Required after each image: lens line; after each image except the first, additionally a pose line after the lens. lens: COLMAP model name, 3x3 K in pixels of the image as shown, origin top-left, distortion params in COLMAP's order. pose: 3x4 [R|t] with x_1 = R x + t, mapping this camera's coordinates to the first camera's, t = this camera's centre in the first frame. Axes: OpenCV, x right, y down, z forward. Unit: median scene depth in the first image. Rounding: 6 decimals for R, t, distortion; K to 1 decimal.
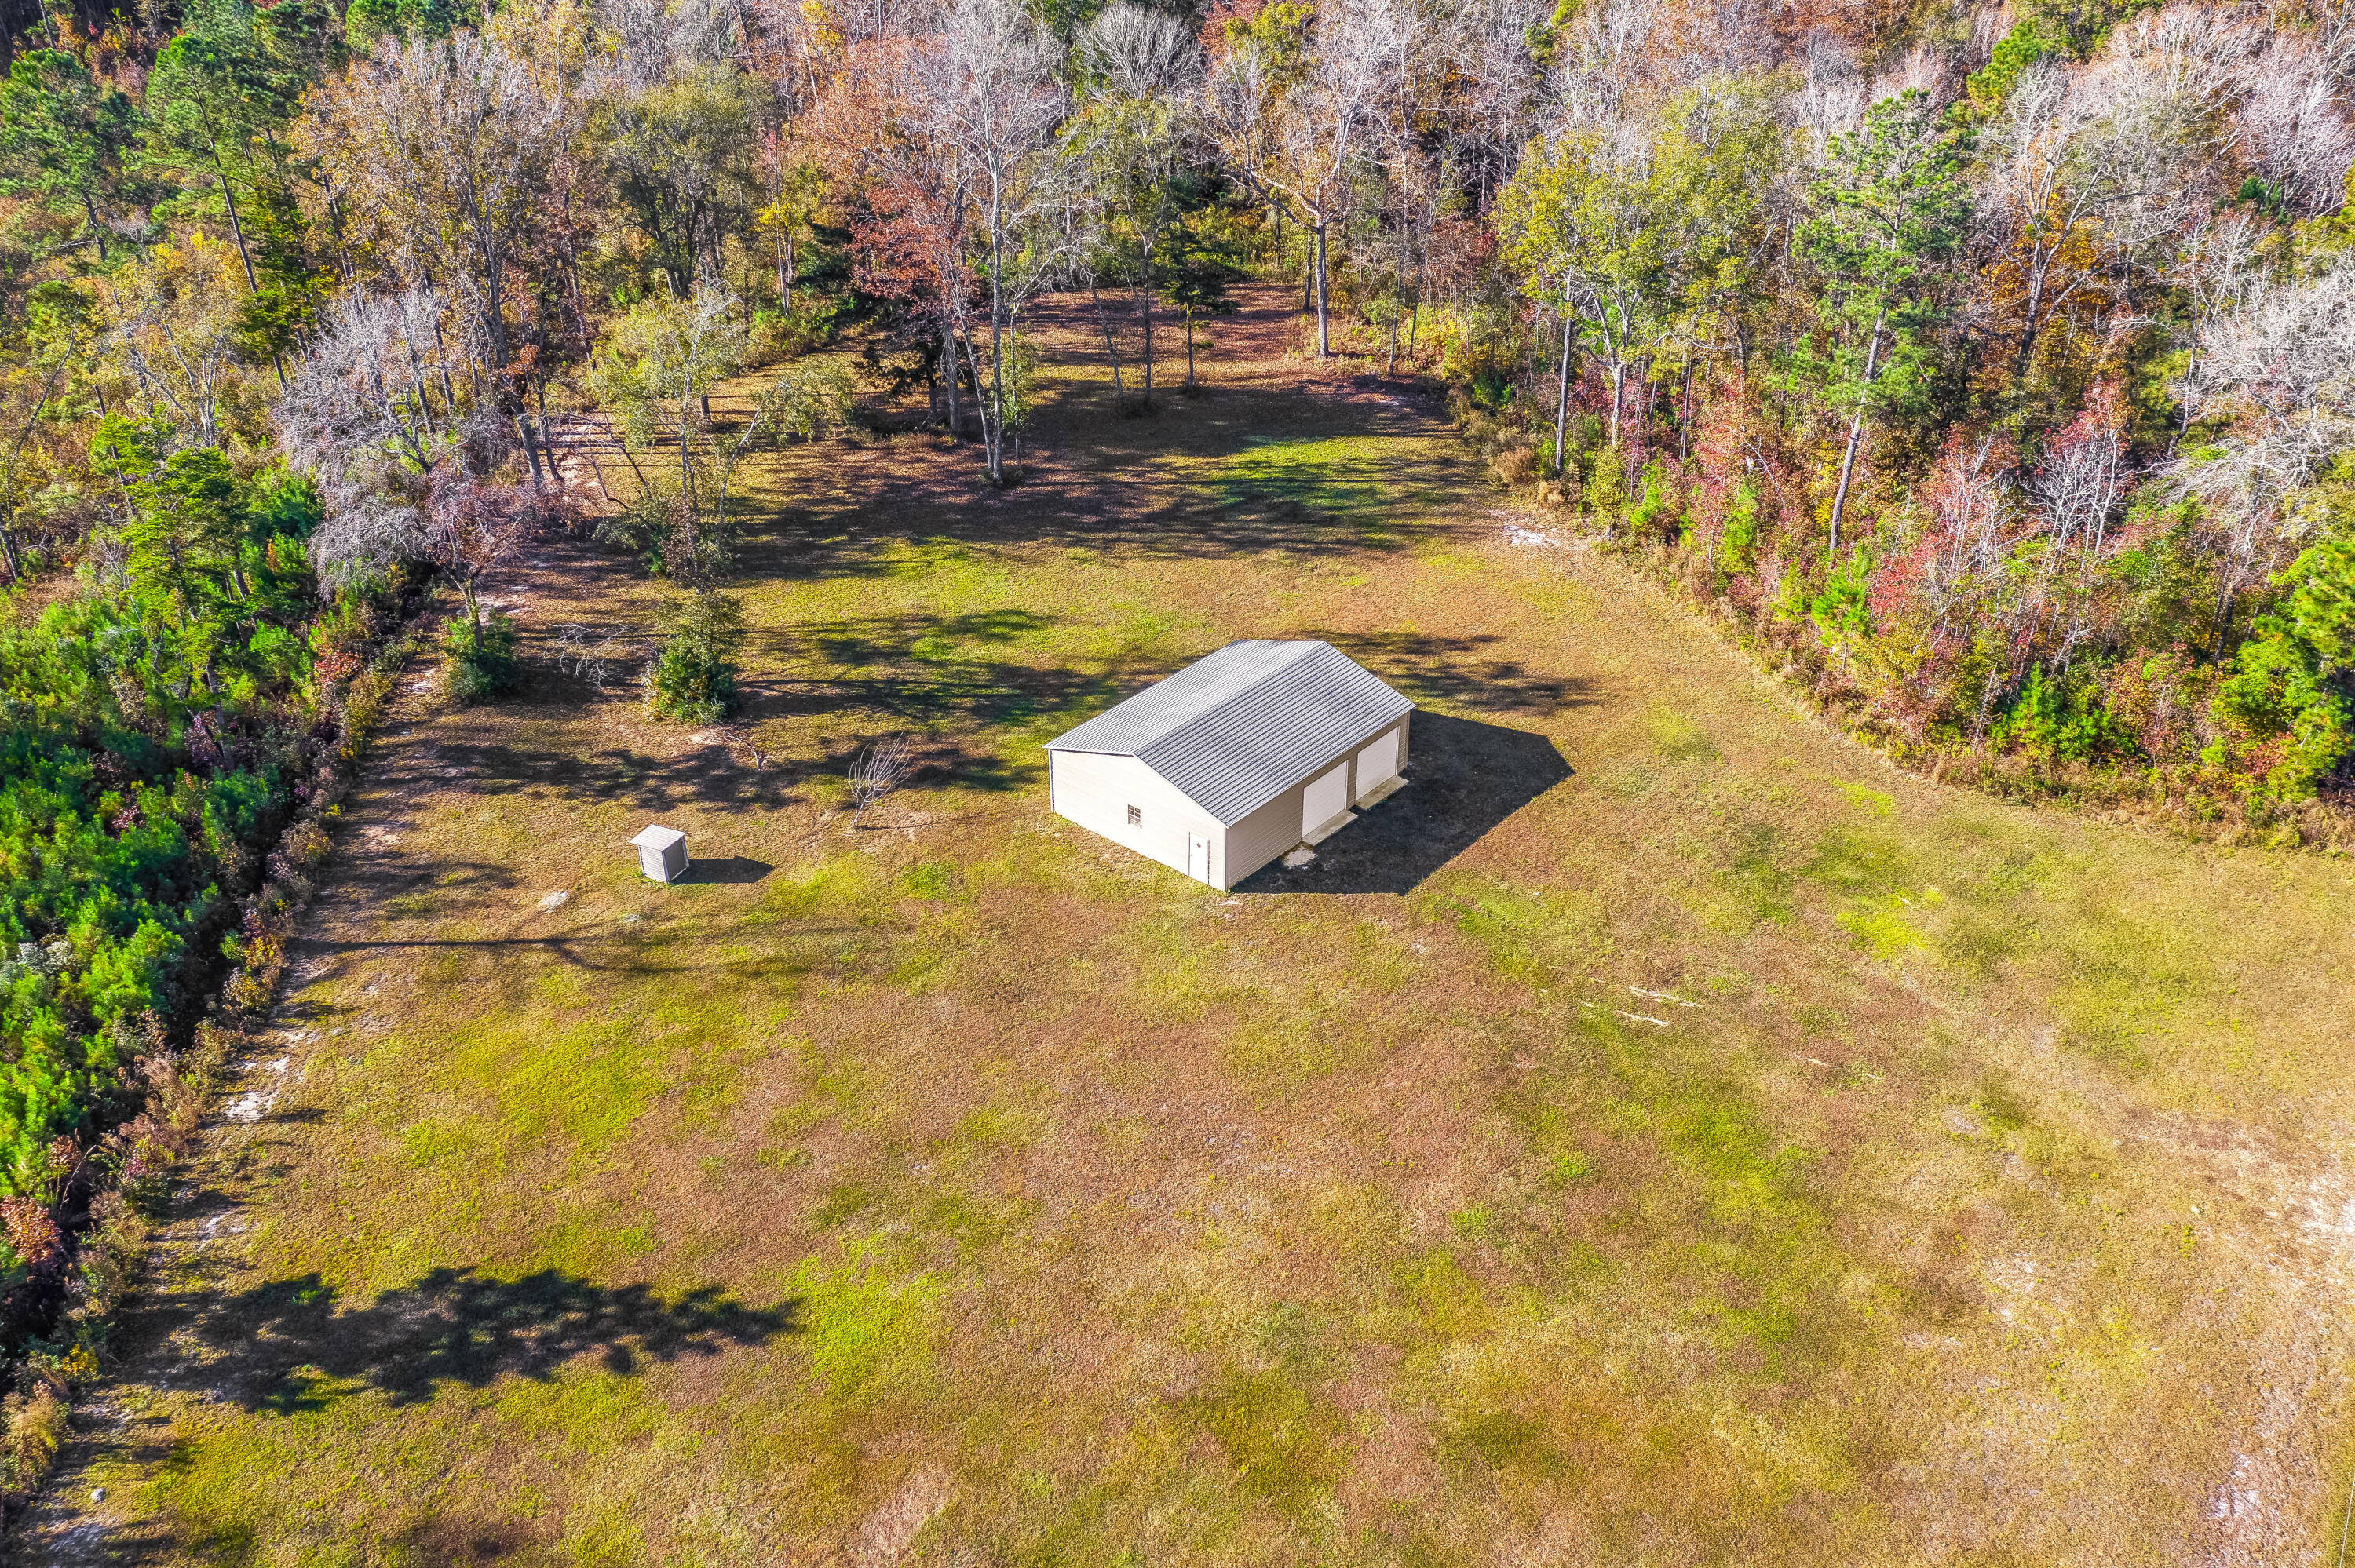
lens RADIAL K [[1926.9, 0, 1185.5], [0, 1926.9, 787.6], [0, 0, 1]] dist [-0.003365, 0.006776]
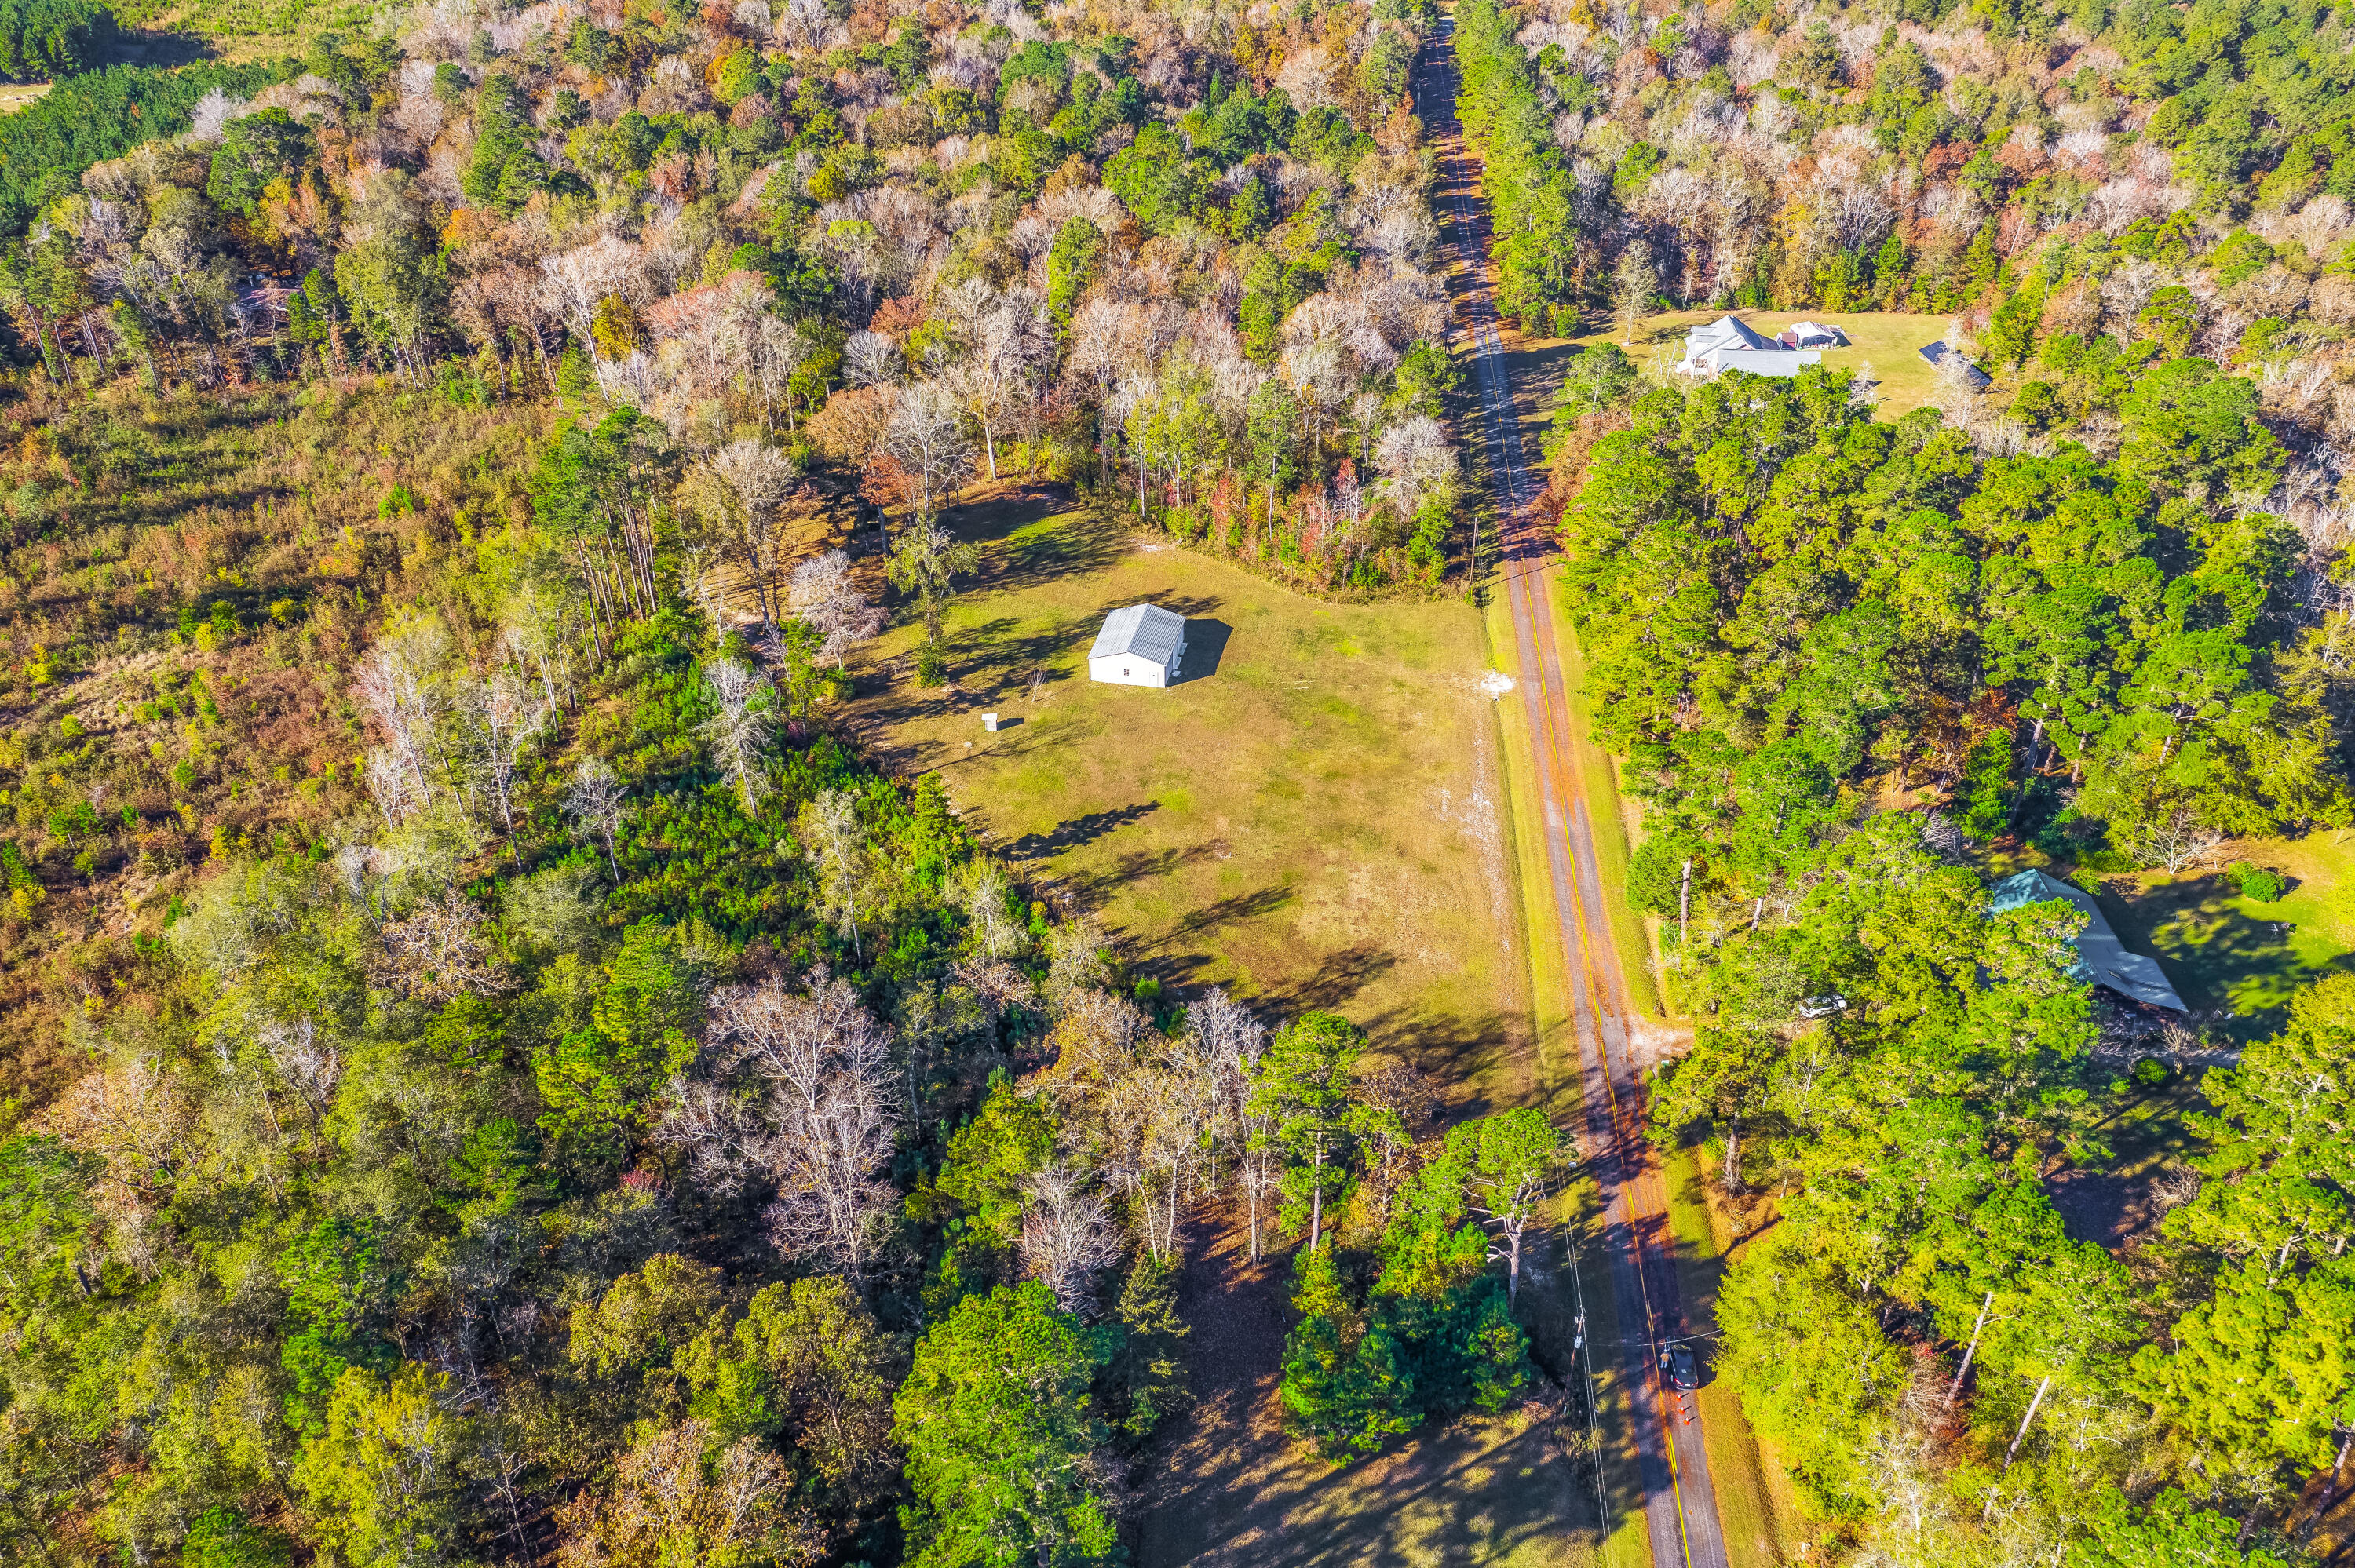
lens RADIAL K [[1926.9, 0, 1170.7], [0, 1926.9, 779.7], [0, 0, 1]] dist [-0.003365, 0.006776]
pose [[0.879317, -0.259121, 0.399573, -1.156782], [0.241642, 0.965751, 0.094517, -0.087390], [-0.410379, 0.013444, 0.911816, -1.709592]]
